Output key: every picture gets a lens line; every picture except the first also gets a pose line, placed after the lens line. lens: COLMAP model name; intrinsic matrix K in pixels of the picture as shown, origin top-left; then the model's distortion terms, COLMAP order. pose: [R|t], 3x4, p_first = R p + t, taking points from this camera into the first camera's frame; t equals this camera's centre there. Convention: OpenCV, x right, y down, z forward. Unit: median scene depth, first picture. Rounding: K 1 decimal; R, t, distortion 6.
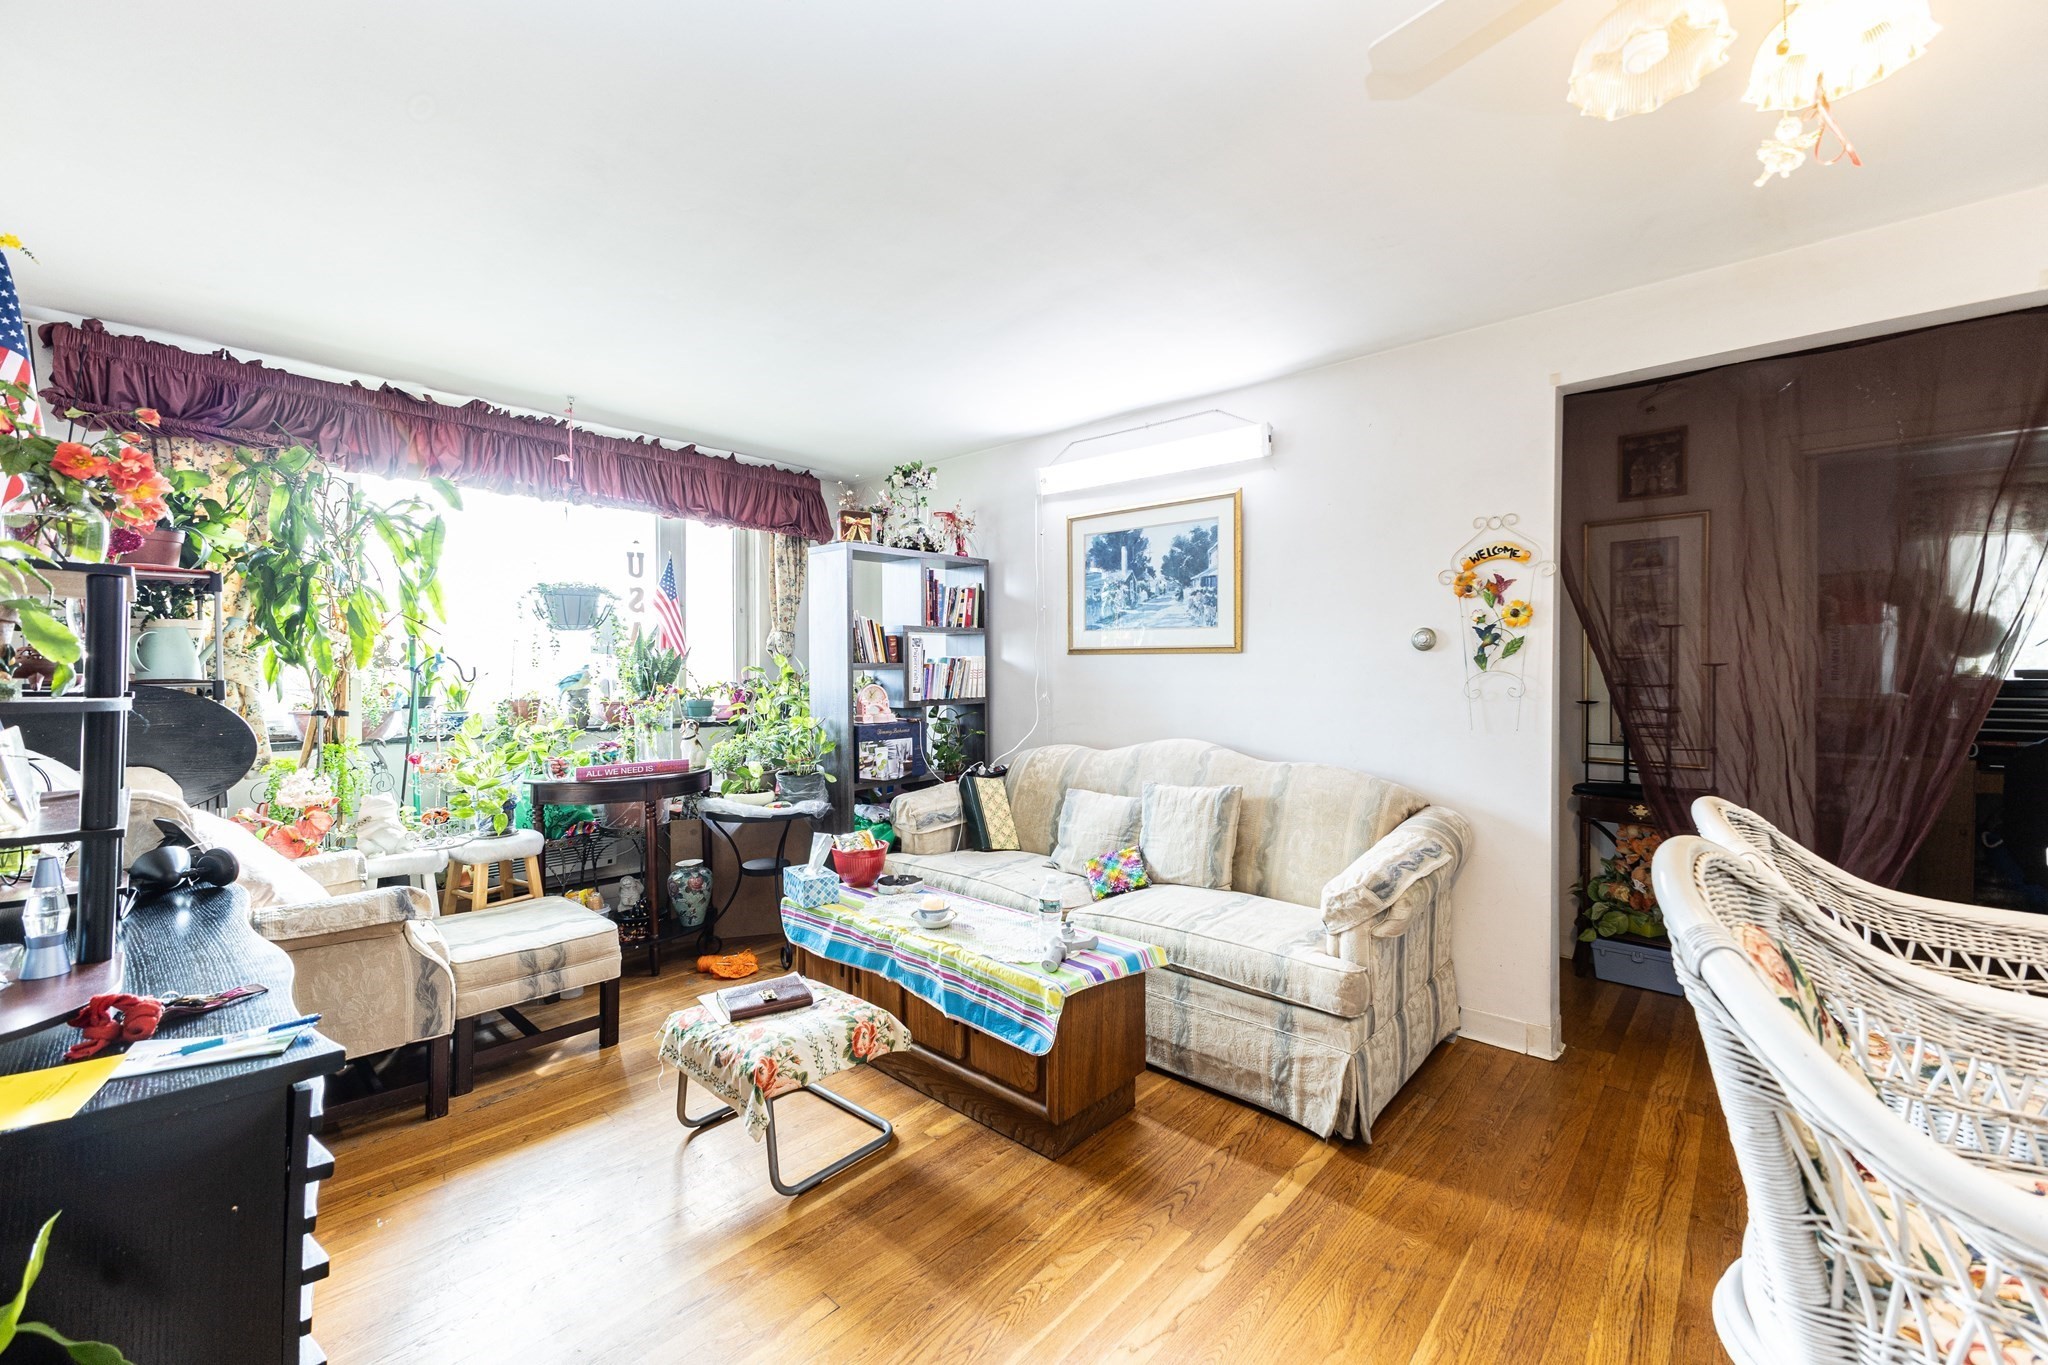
lens RADIAL K [[826.2, 0, 1019.3], [0, 826.2, 675.5], [0, 0, 1]] dist [0.000167, 0.000084]
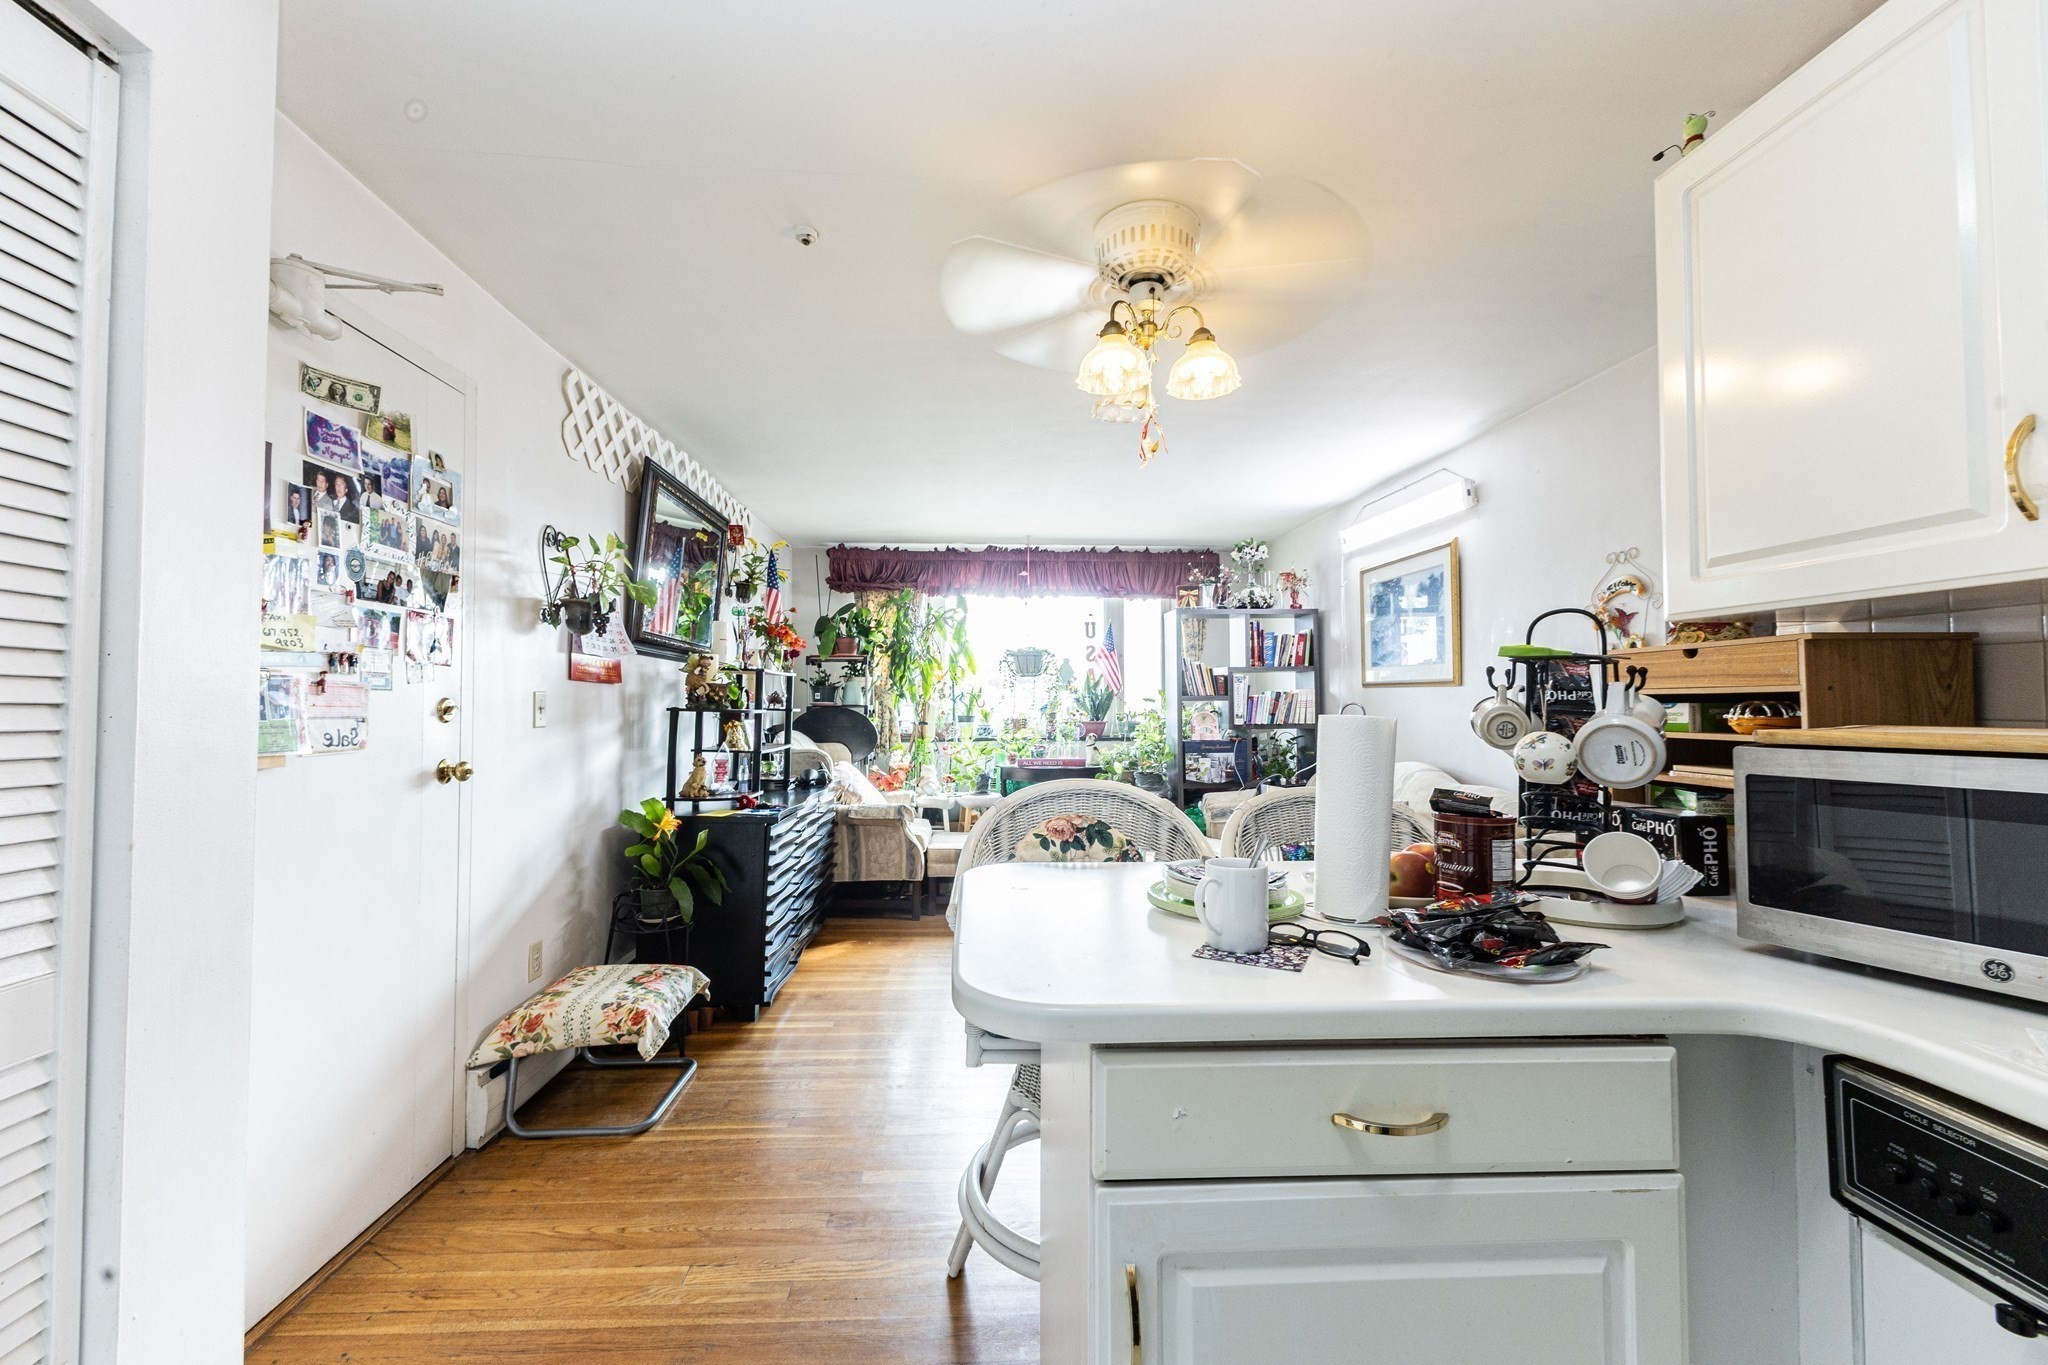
lens RADIAL K [[819.4, 0, 1024.8], [0, 819.4, 677.4], [0, 0, 1]] dist [0.001480, 0.000014]
pose [[0.715400, -0.018185, -0.698478, 0.543420], [-0.004320, 0.999527, -0.030448, -0.003021], [0.698701, 0.024800, 0.714983, -0.159975]]
